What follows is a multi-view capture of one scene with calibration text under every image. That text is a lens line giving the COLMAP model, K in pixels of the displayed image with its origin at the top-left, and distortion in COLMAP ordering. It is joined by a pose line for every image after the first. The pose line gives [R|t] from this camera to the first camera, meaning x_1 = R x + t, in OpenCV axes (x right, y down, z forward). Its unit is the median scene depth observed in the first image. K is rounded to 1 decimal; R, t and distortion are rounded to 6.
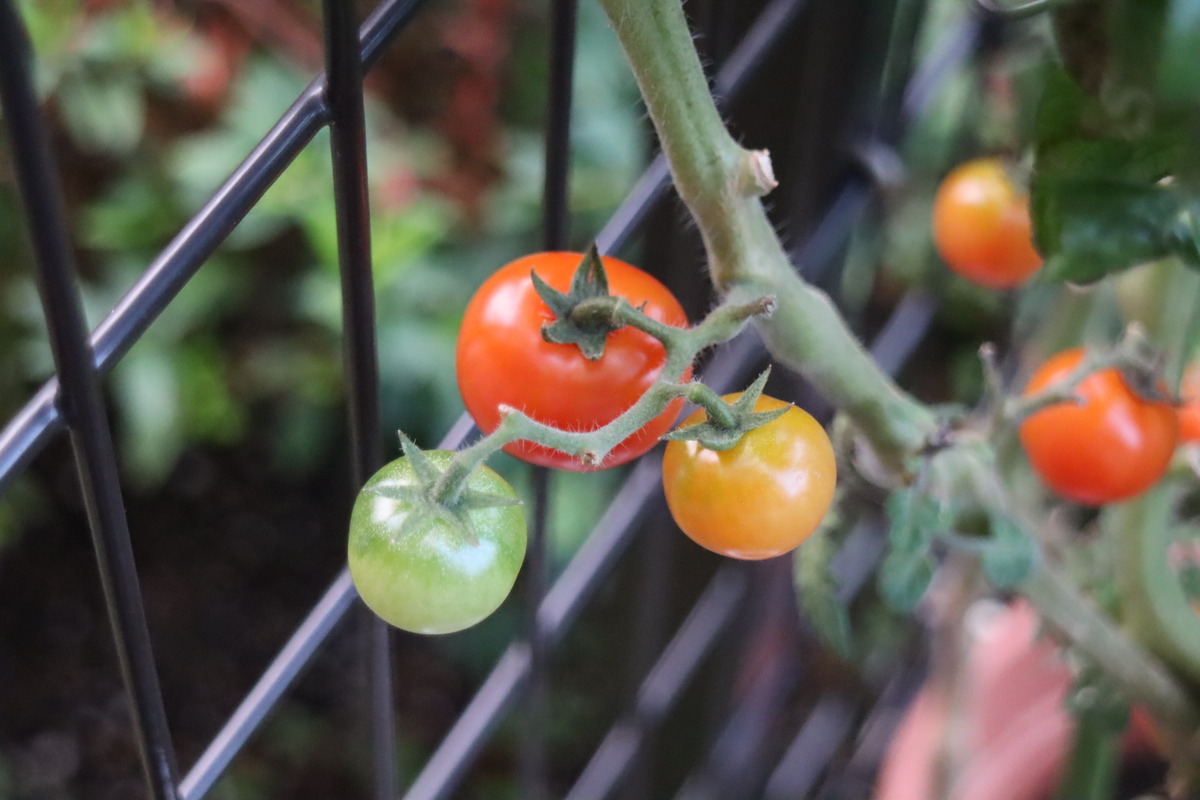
lens RADIAL K [[3030.7, 0, 600.0], [0, 3030.7, 400.0], [0, 0, 1]] dist [0.383016, 0.018221]
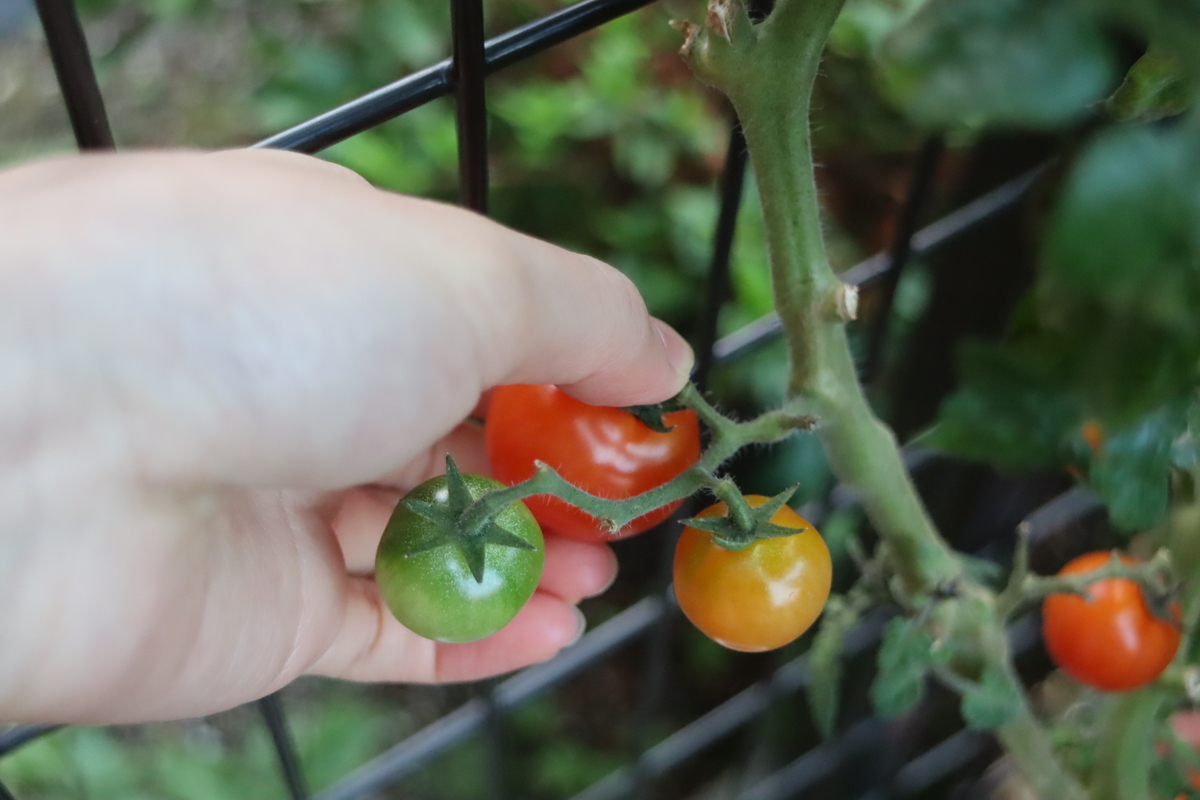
lens RADIAL K [[1929.8, 0, 600.0], [0, 1929.8, 400.0], [0, 0, 1]] dist [-0.766270, 7.938768]
pose [[0.961834, 0.245635, -0.120580, 0.060533], [-0.248285, 0.968660, -0.007233, -0.016103], [0.115025, 0.036895, 0.992677, 0.343786]]
